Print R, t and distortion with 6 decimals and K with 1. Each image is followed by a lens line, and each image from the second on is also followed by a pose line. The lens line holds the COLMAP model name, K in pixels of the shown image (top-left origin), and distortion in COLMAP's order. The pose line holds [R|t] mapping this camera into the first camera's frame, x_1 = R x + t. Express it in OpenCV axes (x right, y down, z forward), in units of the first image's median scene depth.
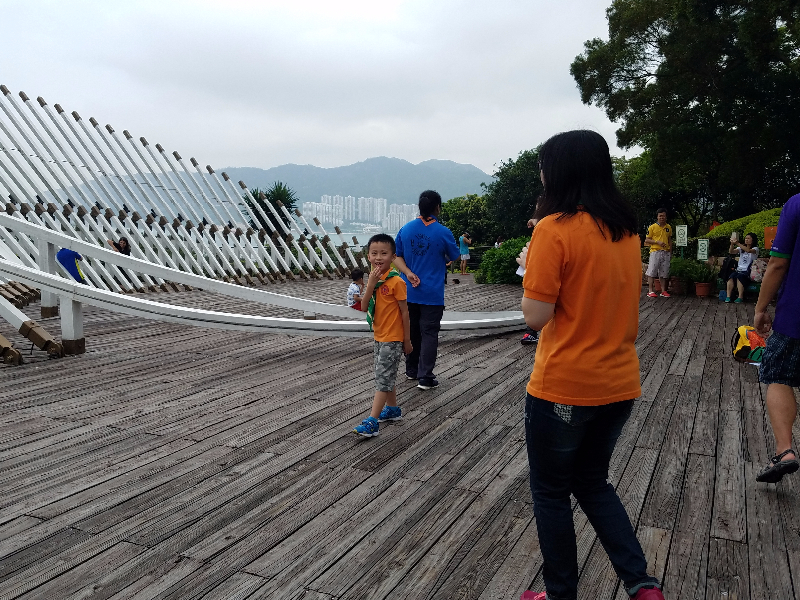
lens RADIAL K [[734.6, 0, 397.3], [0, 734.6, 313.9], [0, 0, 1]] dist [0.282281, -0.520951]
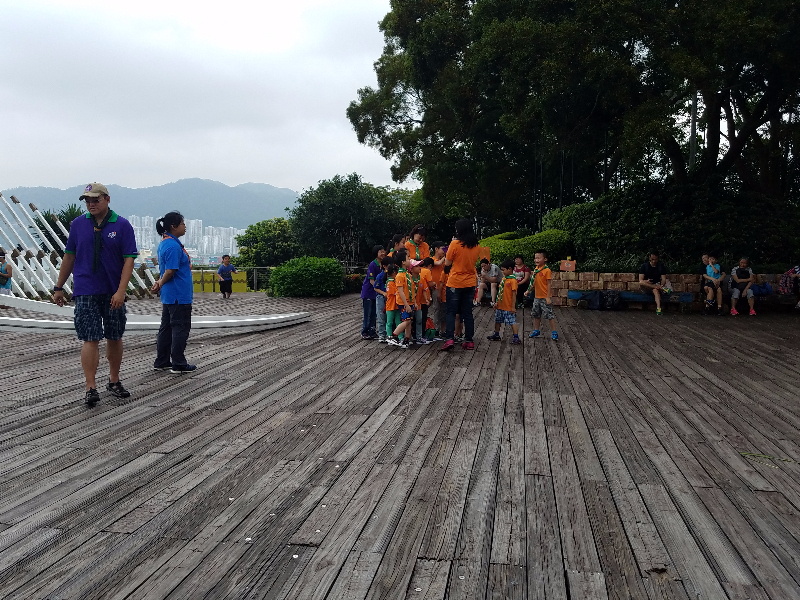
lens RADIAL K [[734.6, 0, 397.3], [0, 734.6, 313.9], [0, 0, 1]] dist [0.282281, -0.520951]
pose [[0.971968, -0.028910, 0.233330, 0.025969], [0.036230, 0.998975, -0.027148, 0.014615], [-0.232306, 0.034841, 0.972019, -0.100786]]
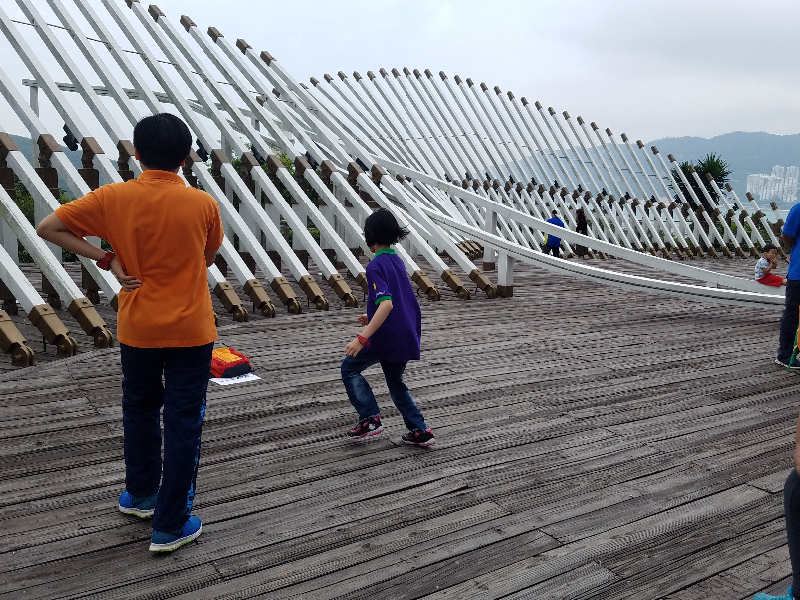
lens RADIAL K [[744.5, 0, 398.9], [0, 744.5, 277.6], [0, 0, 1]] dist [0.277380, -0.513651]
pose [[0.853586, 0.078129, -0.515060, 0.024520], [-0.085954, 0.996261, 0.008673, 0.007457], [0.513812, 0.036868, 0.857110, -0.060849]]
